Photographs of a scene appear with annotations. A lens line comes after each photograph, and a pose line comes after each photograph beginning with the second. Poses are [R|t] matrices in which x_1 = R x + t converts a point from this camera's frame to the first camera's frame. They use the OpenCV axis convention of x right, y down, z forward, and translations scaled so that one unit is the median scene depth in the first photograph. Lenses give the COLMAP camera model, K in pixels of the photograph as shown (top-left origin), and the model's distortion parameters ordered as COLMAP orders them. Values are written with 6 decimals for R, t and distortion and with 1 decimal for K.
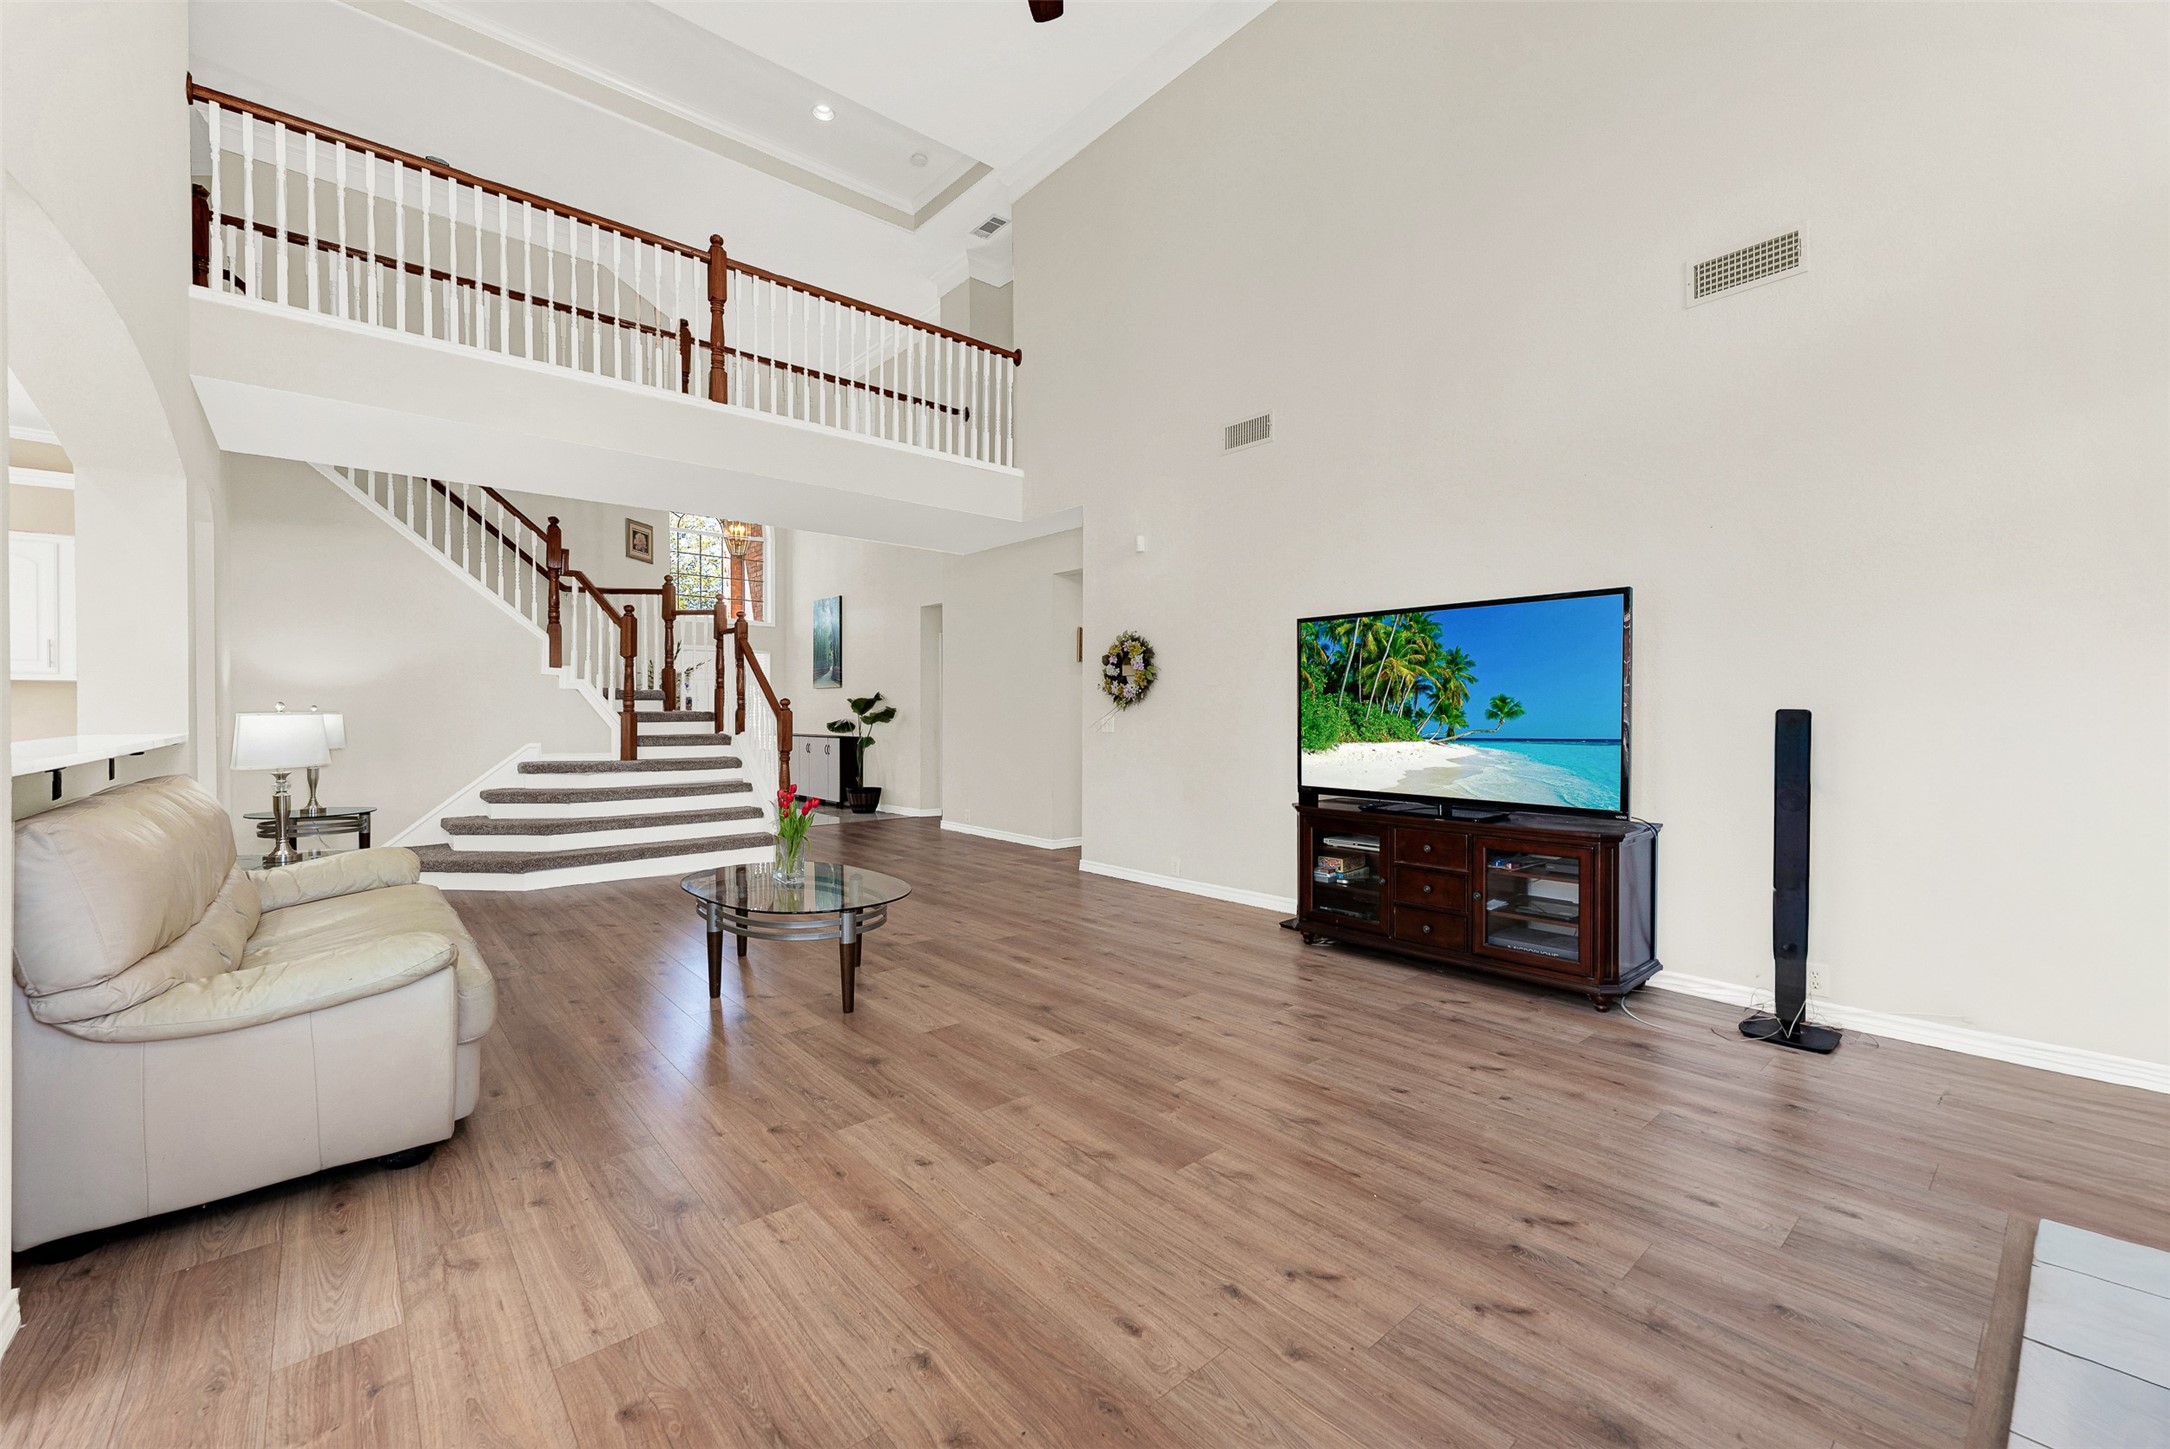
lens RADIAL K [[889.0, 0, 1087.1], [0, 889.0, 716.6], [0, 0, 1]] dist [-0.002273, -0.000441]
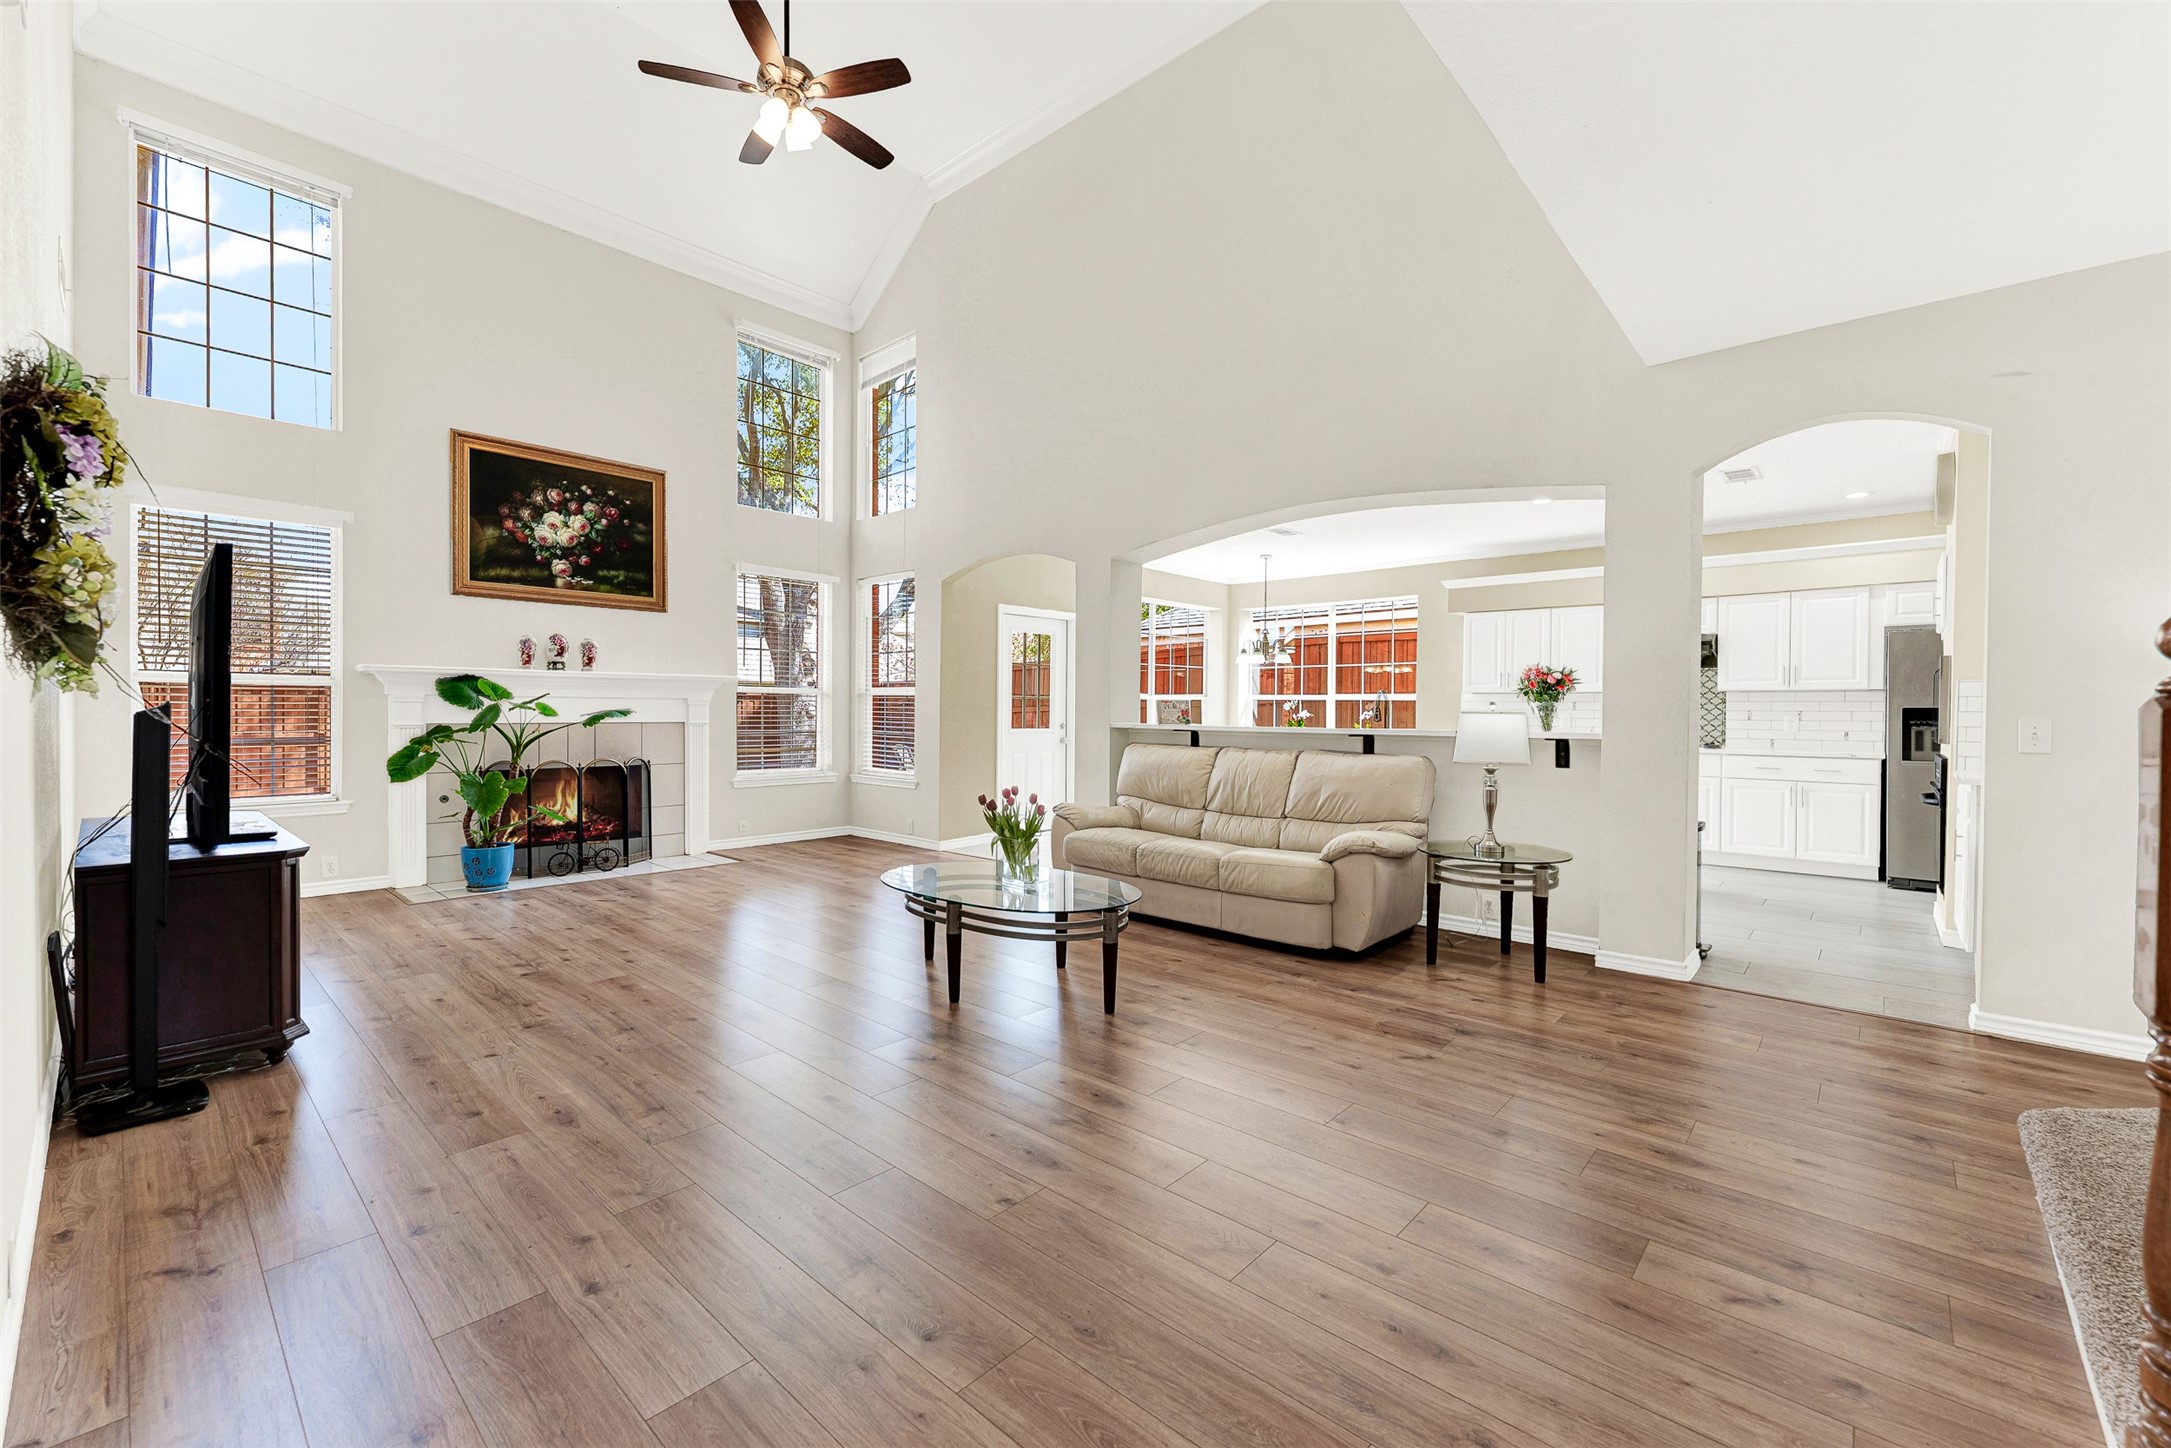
lens RADIAL K [[889.4, 0, 1084.8], [0, 889.4, 711.8], [0, 0, 1]] dist [-0.002273, -0.000441]
pose [[-0.993452, -0.003322, -0.114206, -0.273323], [-0.004663, 0.999923, 0.011477, -0.011445], [0.114159, 0.011934, -0.993391, 1.781365]]
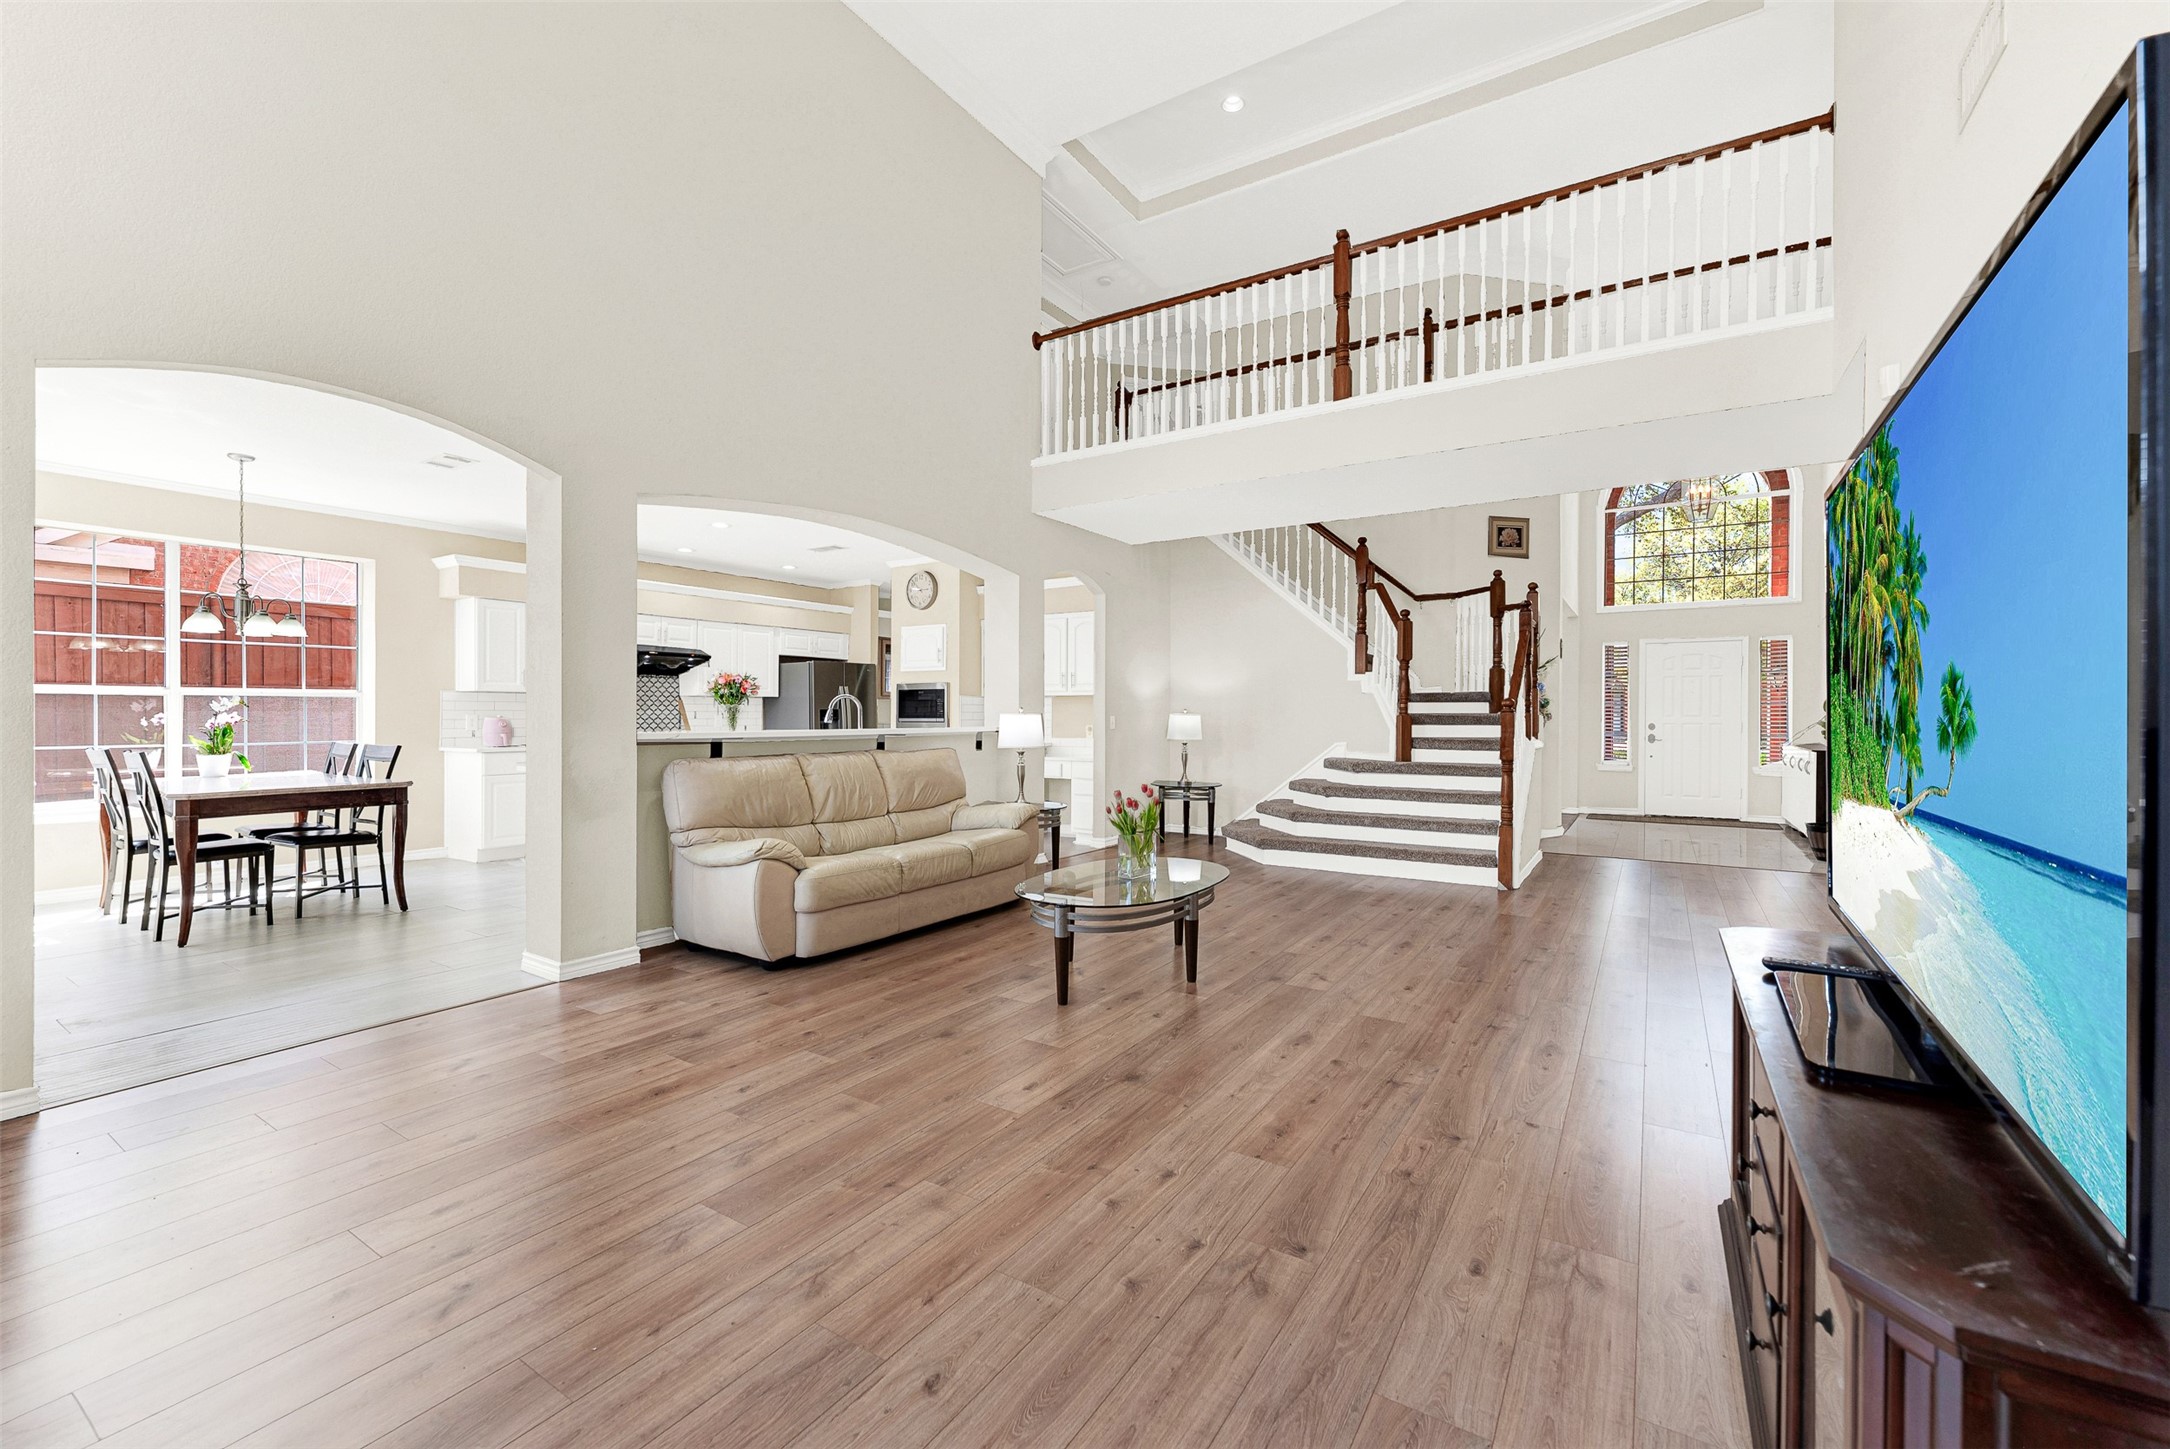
lens RADIAL K [[889.0, 0, 1089.4], [0, 889.0, 715.1], [0, 0, 1]] dist [-0.002273, -0.000441]
pose [[0.281027, 0.004720, -0.959688, 0.587546], [-0.009638, 0.999951, 0.002095, -0.004436], [0.959651, 0.008661, 0.281059, 0.595390]]
